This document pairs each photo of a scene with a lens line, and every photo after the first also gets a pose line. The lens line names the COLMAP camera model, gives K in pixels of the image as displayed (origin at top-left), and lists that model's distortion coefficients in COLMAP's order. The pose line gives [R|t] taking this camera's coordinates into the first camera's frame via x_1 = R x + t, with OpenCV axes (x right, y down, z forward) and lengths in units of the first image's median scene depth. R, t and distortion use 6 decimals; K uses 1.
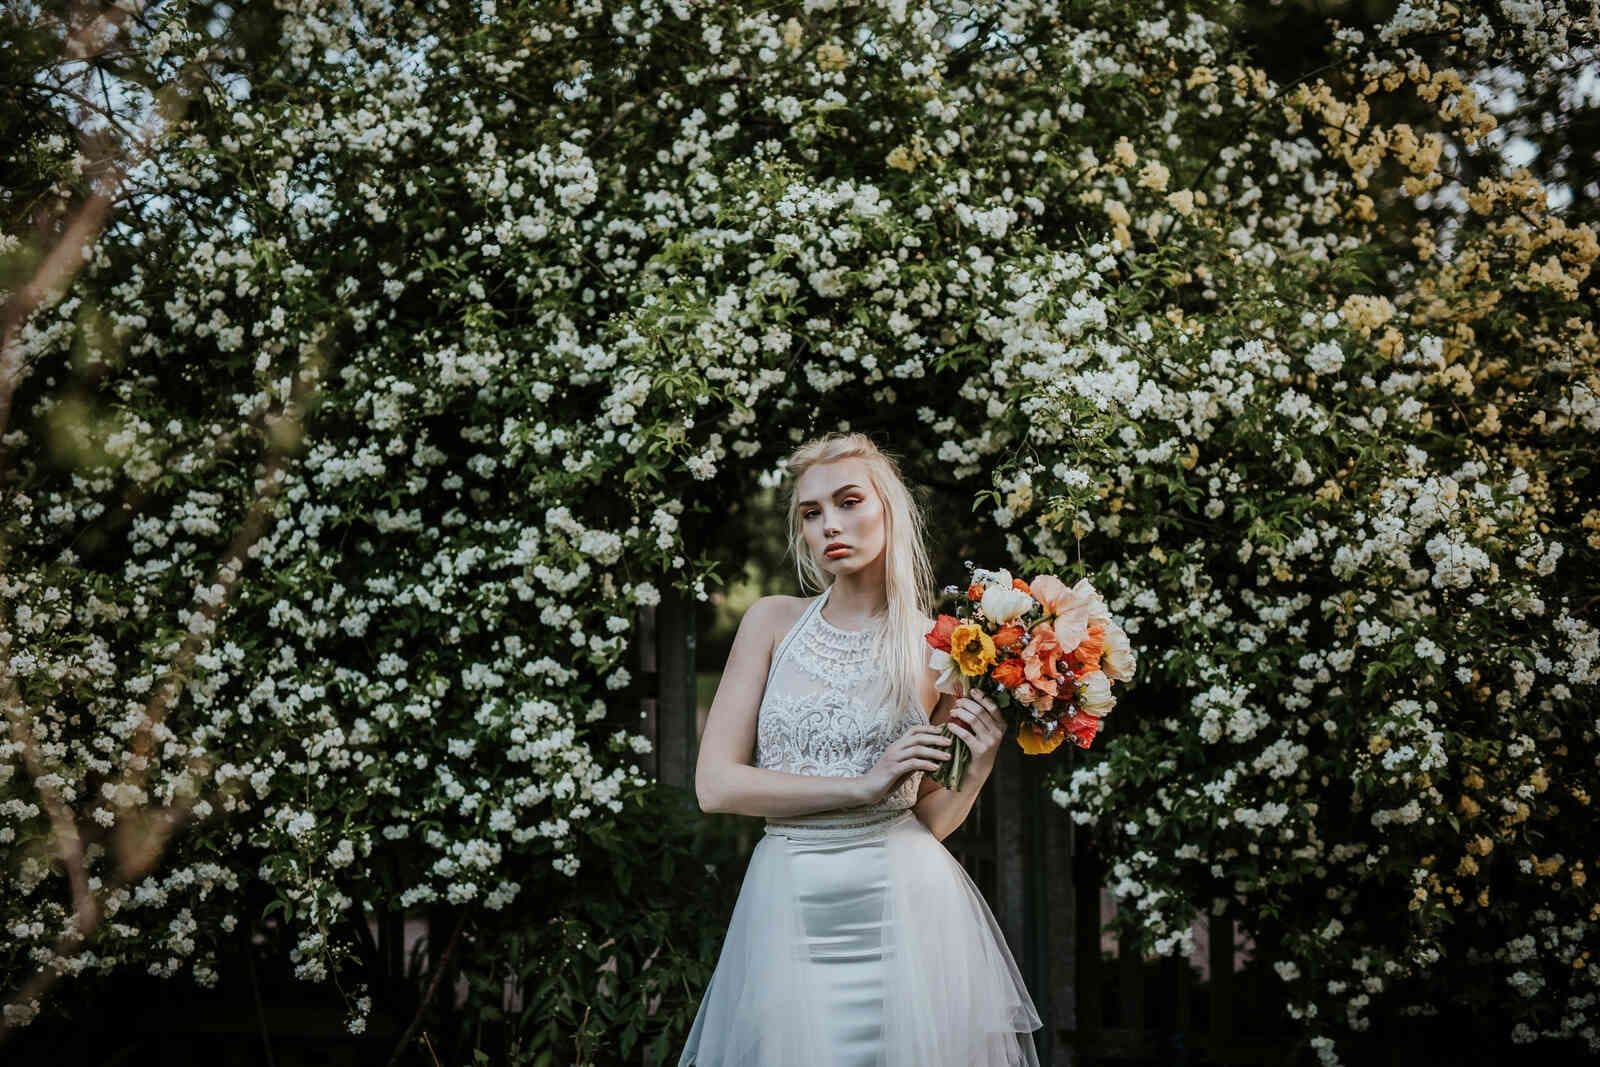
lens RADIAL K [[2299.4, 0, 769.0], [0, 2299.4, 533.3], [0, 0, 1]] dist [0.004865, -0.019499]
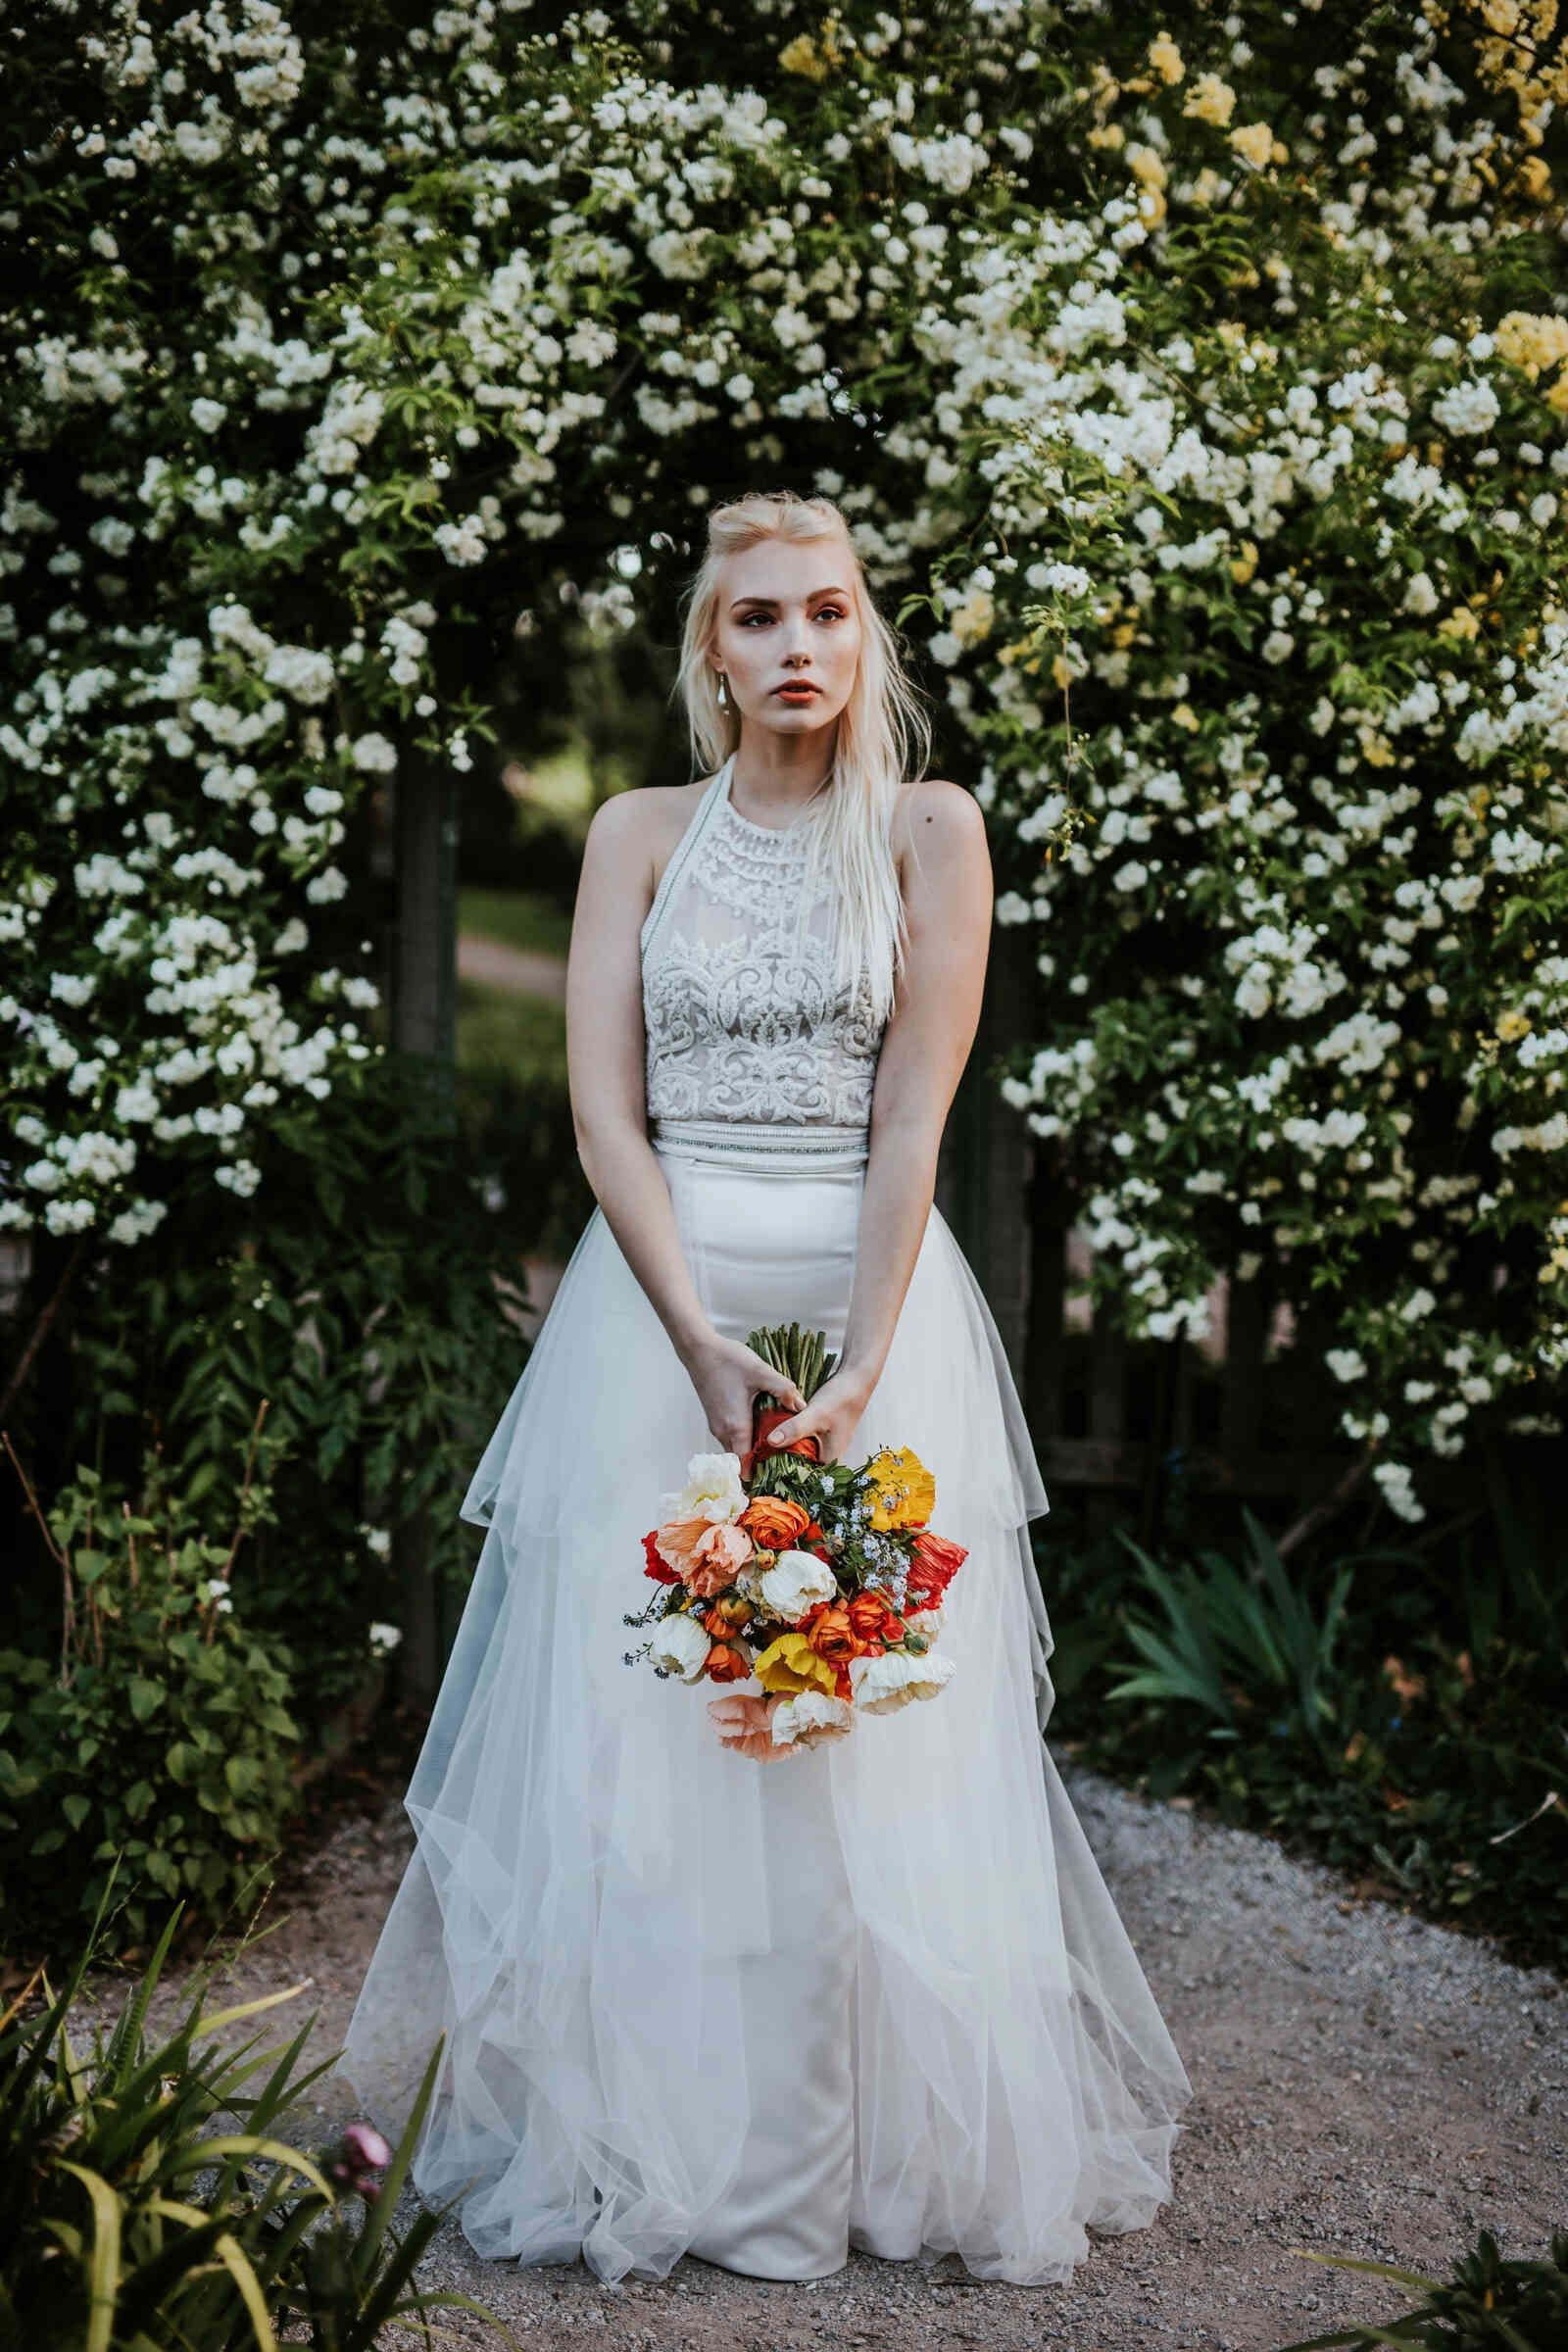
lens RADIAL K [[3130.2, 0, 792.3], [0, 3130.2, 1153.1], [0, 0, 1]] dist [-0.008201, 0.087919]
pose [[0.997870, 0.026928, 0.059414, 0.012942], [-0.035003, 0.989623, 0.139362, 0.011475], [-0.055044, -0.141144, 0.988458, 0.135505]]
